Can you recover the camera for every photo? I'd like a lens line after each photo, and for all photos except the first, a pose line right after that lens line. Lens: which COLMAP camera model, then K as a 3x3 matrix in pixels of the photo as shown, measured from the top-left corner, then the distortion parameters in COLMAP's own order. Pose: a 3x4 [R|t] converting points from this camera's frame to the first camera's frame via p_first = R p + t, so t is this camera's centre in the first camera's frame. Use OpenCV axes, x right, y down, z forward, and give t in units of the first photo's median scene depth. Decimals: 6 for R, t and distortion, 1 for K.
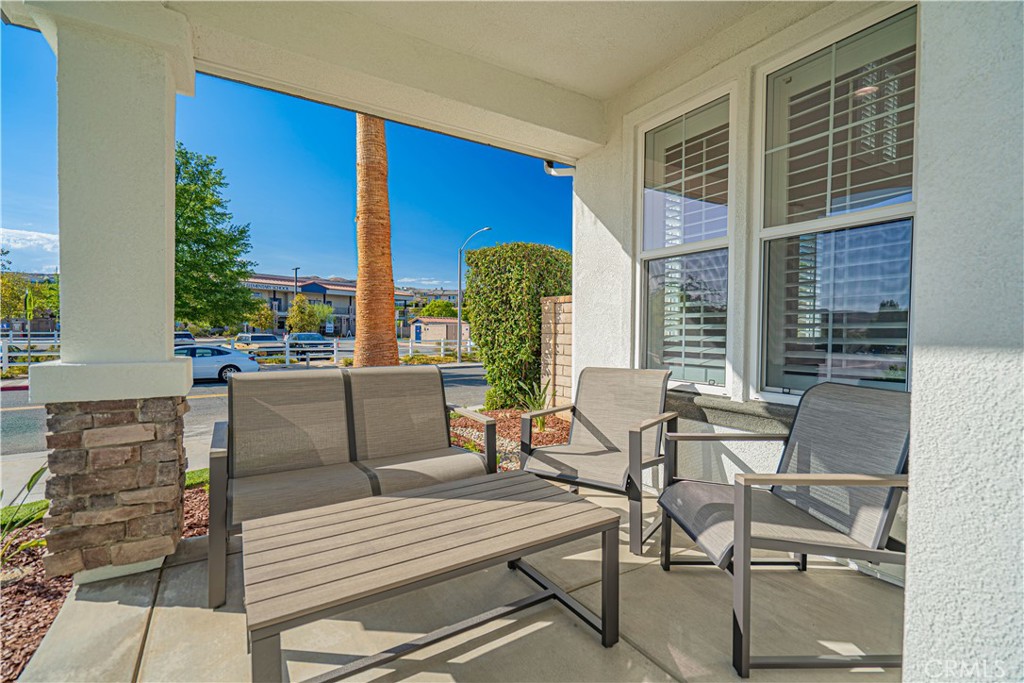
lens RADIAL K [[462.0, 0, 512.0], [0, 462.0, 341.5], [0, 0, 1]] dist [-0.003020, 0.000374]
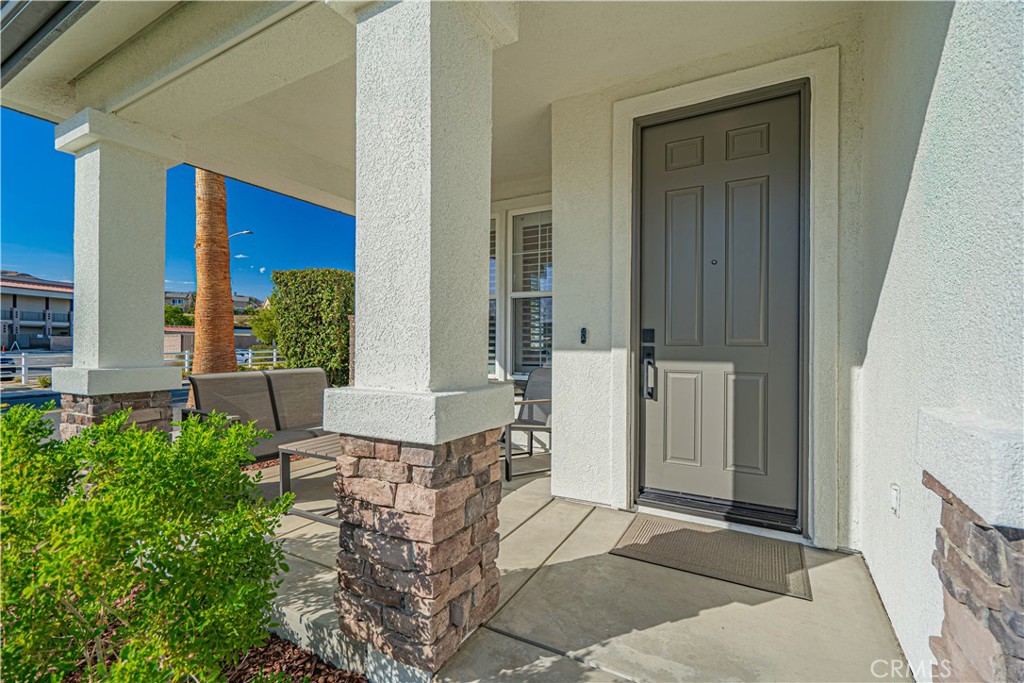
lens RADIAL K [[462.0, 0, 512.0], [0, 462.0, 341.5], [0, 0, 1]] dist [-0.003020, 0.000374]
pose [[0.874695, -0.000906, 0.484672, -0.151791], [0.011700, 0.999746, -0.019247, 0.001283], [-0.484532, 0.022506, 0.874484, -0.264557]]
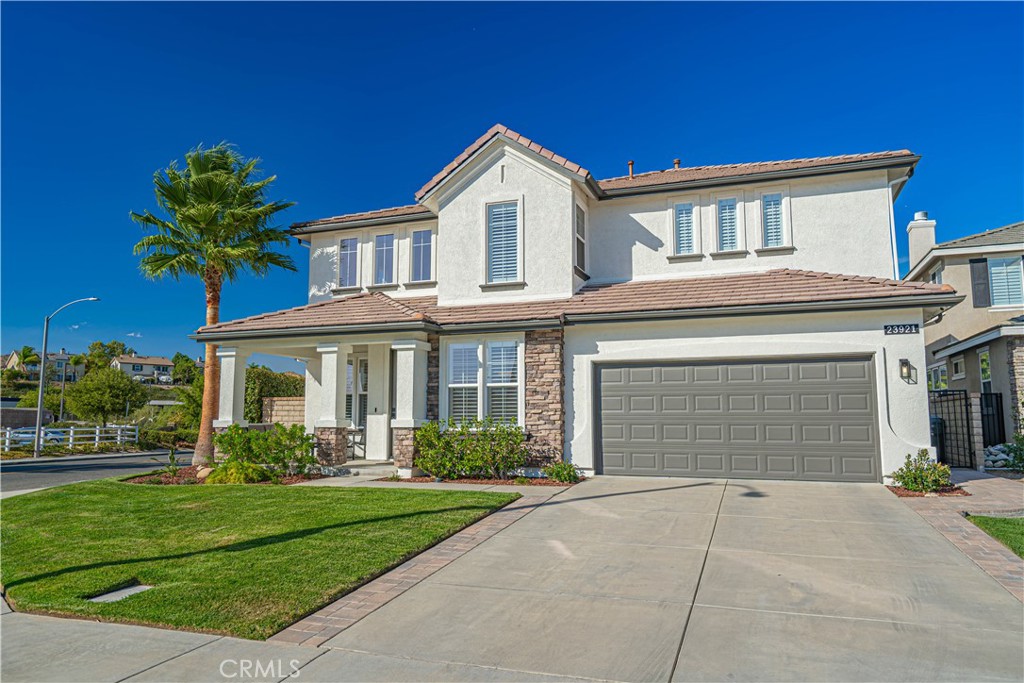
lens RADIAL K [[702.6, 0, 512.0], [0, 702.6, 341.5], [0, 0, 1]] dist [0.005735, 0.001703]
pose [[0.787880, 0.064626, 0.612429, -0.961443], [0.016775, 0.991857, -0.126245, 0.064372], [-0.615601, 0.109739, 0.780380, -2.033711]]
